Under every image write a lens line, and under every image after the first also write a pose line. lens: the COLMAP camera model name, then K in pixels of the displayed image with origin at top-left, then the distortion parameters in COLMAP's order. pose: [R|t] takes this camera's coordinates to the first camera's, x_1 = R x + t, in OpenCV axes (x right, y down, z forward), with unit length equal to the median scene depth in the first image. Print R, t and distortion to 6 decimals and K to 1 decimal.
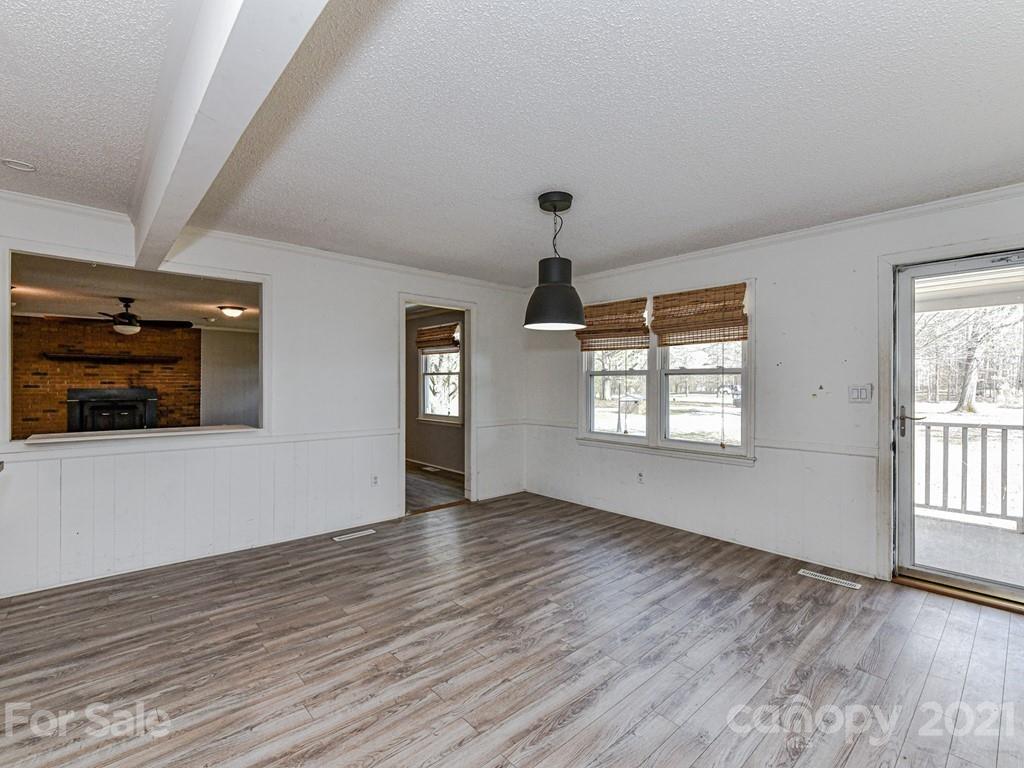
lens RADIAL K [[473.7, 0, 514.2], [0, 473.7, 382.8], [0, 0, 1]] dist [0.000382, -0.001659]
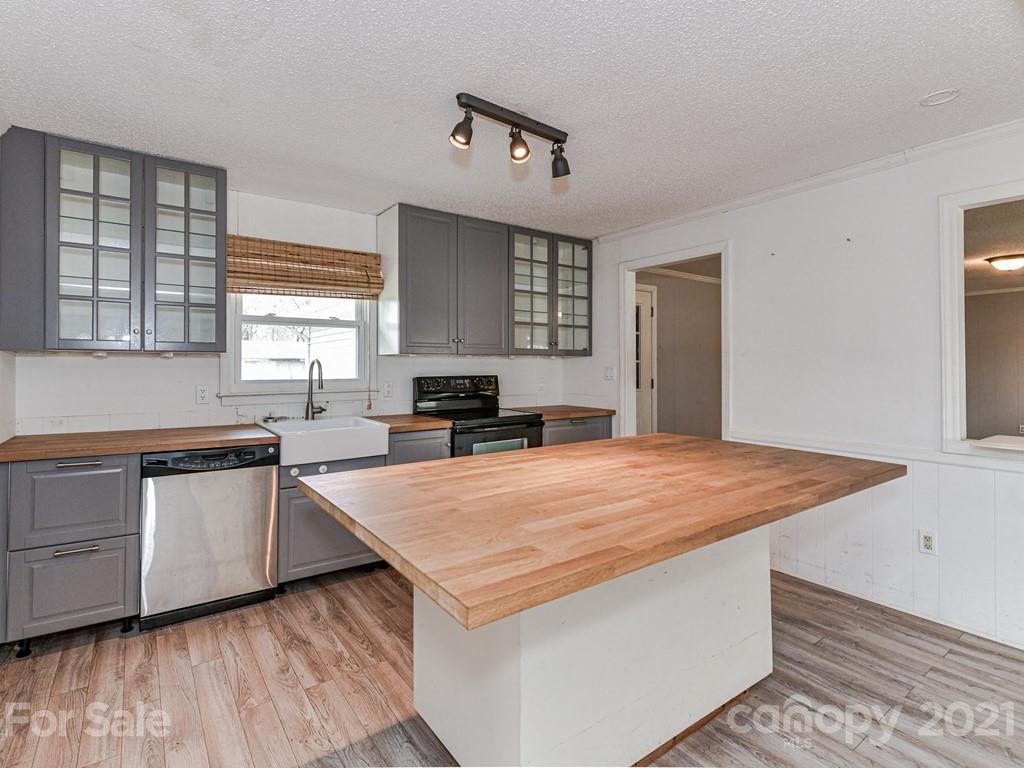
lens RADIAL K [[505.8, 0, 498.9], [0, 505.8, 361.5], [0, 0, 1]] dist [0.003078, -0.000937]
pose [[-0.124186, -0.011917, -0.992187, -0.066589], [-0.001760, 0.999929, -0.011790, -0.000699], [0.992257, 0.000282, -0.124198, 0.227278]]
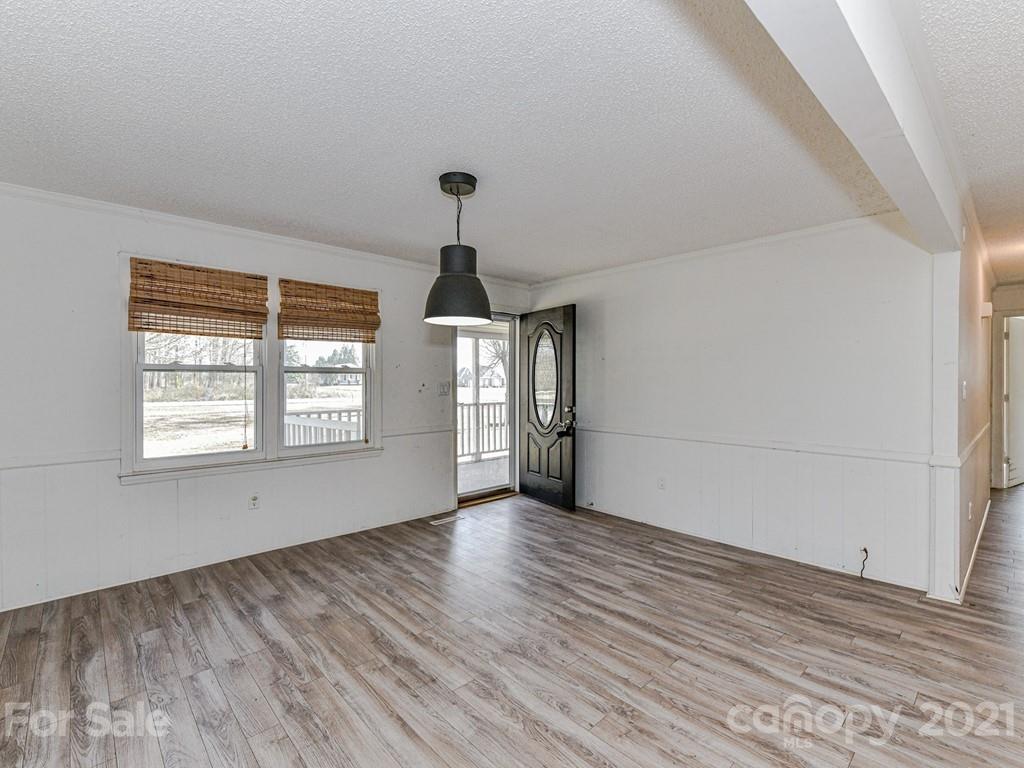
lens RADIAL K [[473.7, 0, 514.2], [0, 473.7, 382.8], [0, 0, 1]] dist [0.000382, -0.001659]
pose [[-0.010612, -0.008730, 0.999906, -0.609155], [0.001464, 0.999961, 0.008746, -0.006093], [-0.999943, 0.001556, -0.010599, 0.664322]]
